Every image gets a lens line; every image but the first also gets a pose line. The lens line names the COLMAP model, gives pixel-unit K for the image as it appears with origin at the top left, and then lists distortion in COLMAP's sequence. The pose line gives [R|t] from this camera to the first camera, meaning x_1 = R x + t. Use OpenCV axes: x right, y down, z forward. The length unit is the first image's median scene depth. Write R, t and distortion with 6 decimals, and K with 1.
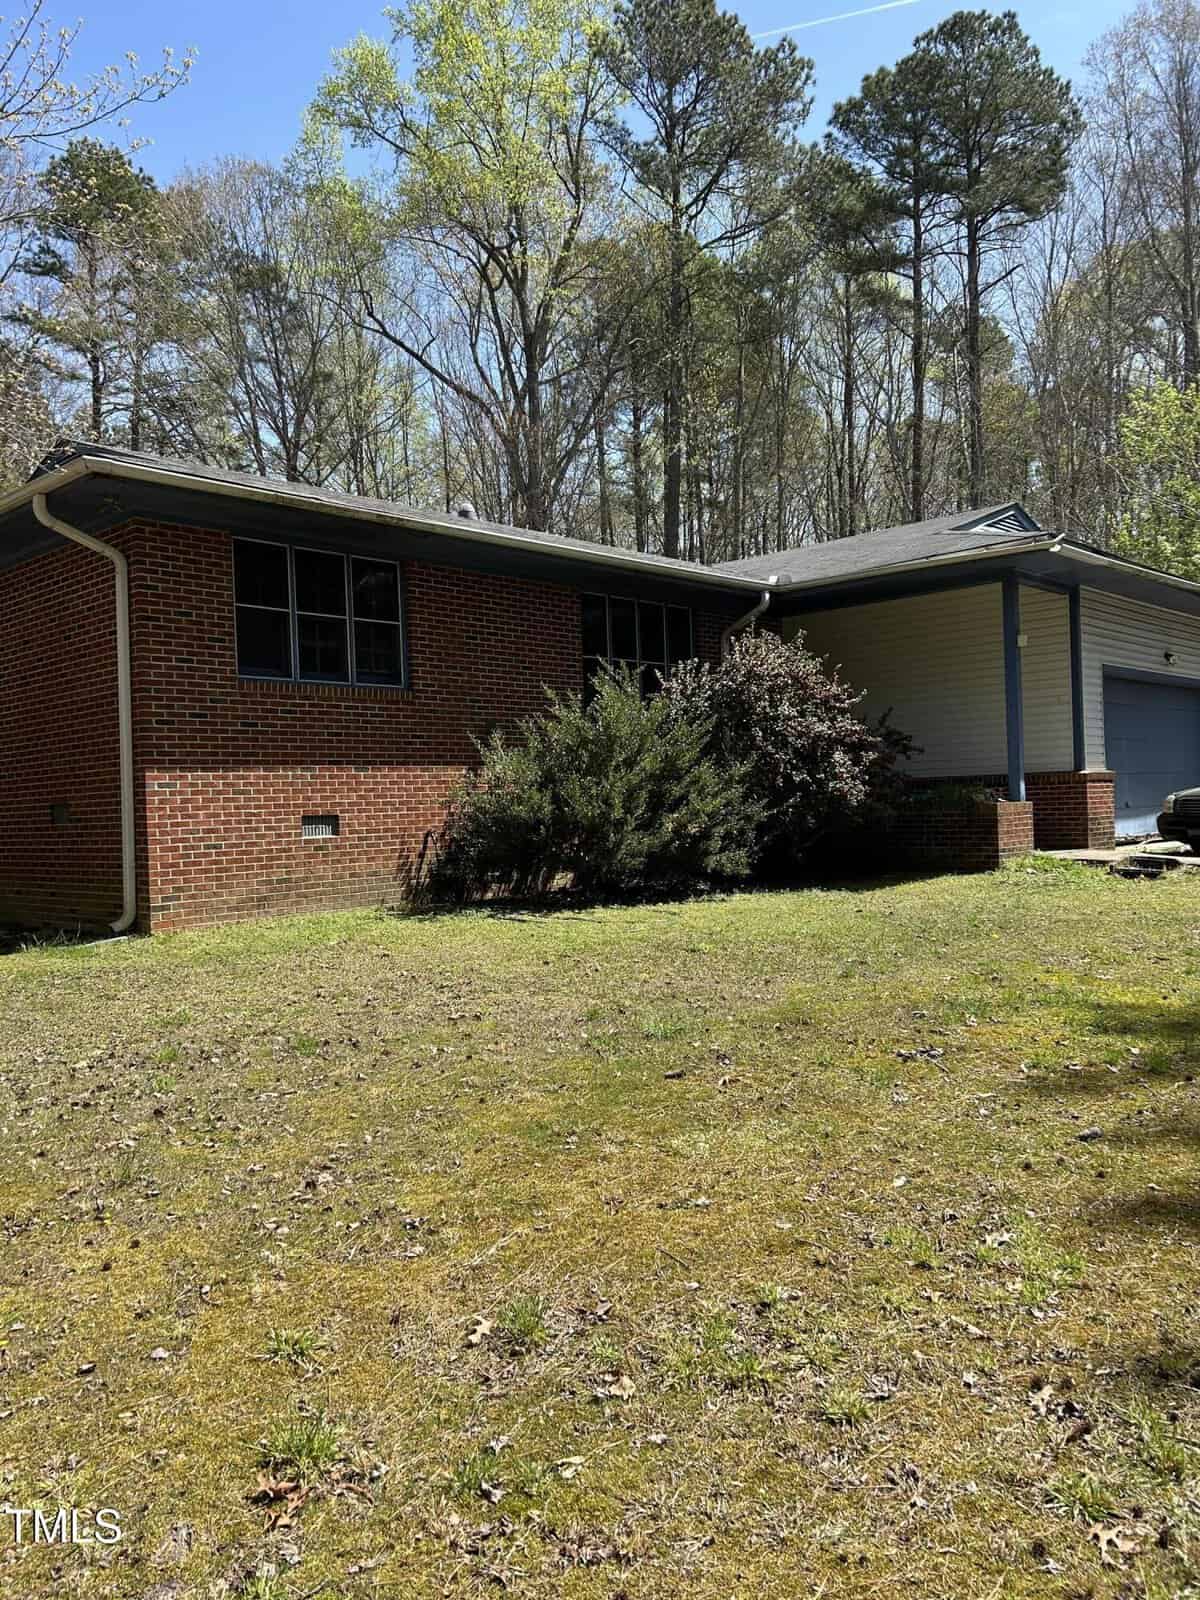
lens RADIAL K [[1237.5, 0, 606.0], [0, 1237.5, 809.7], [0, 0, 1]] dist [0.034181, -0.026448]
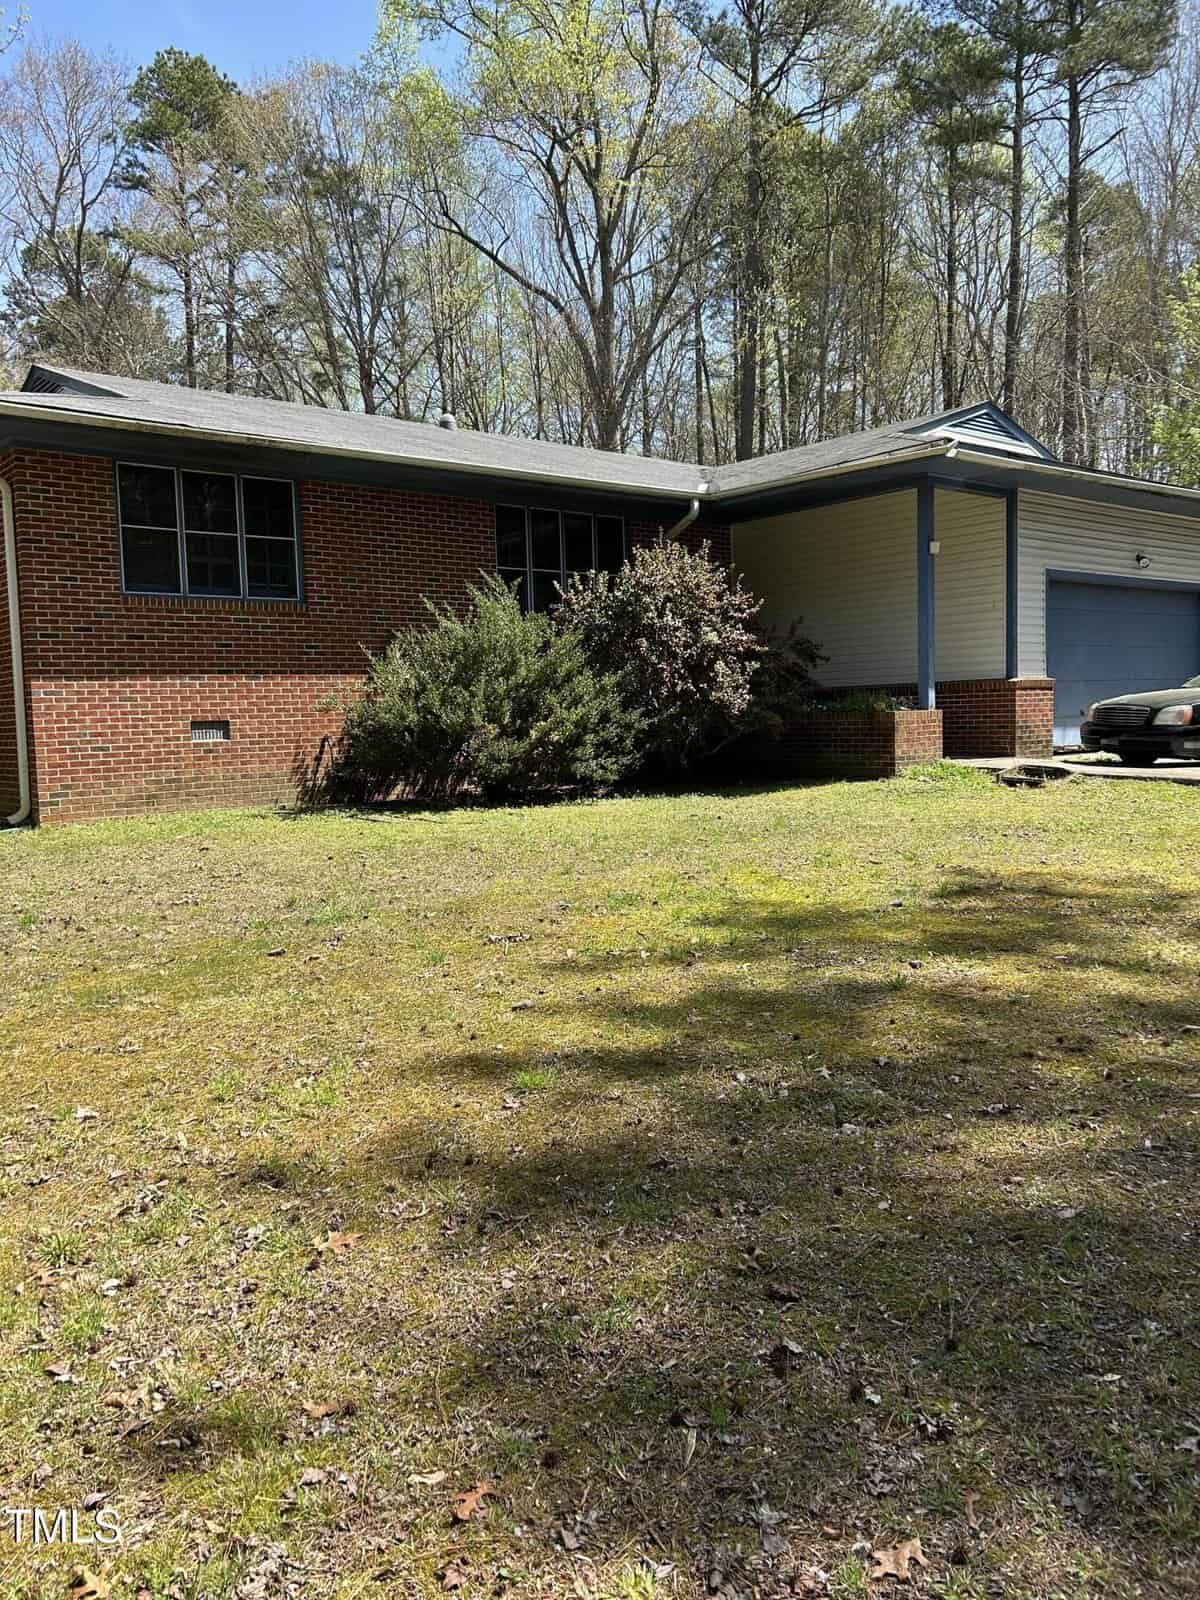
lens RADIAL K [[1237.5, 0, 583.9], [0, 1237.5, 806.5], [0, 0, 1]] dist [0.034181, -0.026448]
pose [[0.992775, 0.012865, -0.119301, 0.180680], [-0.003876, 0.997156, 0.075271, -0.003096], [0.119930, -0.074265, 0.990001, -0.034502]]
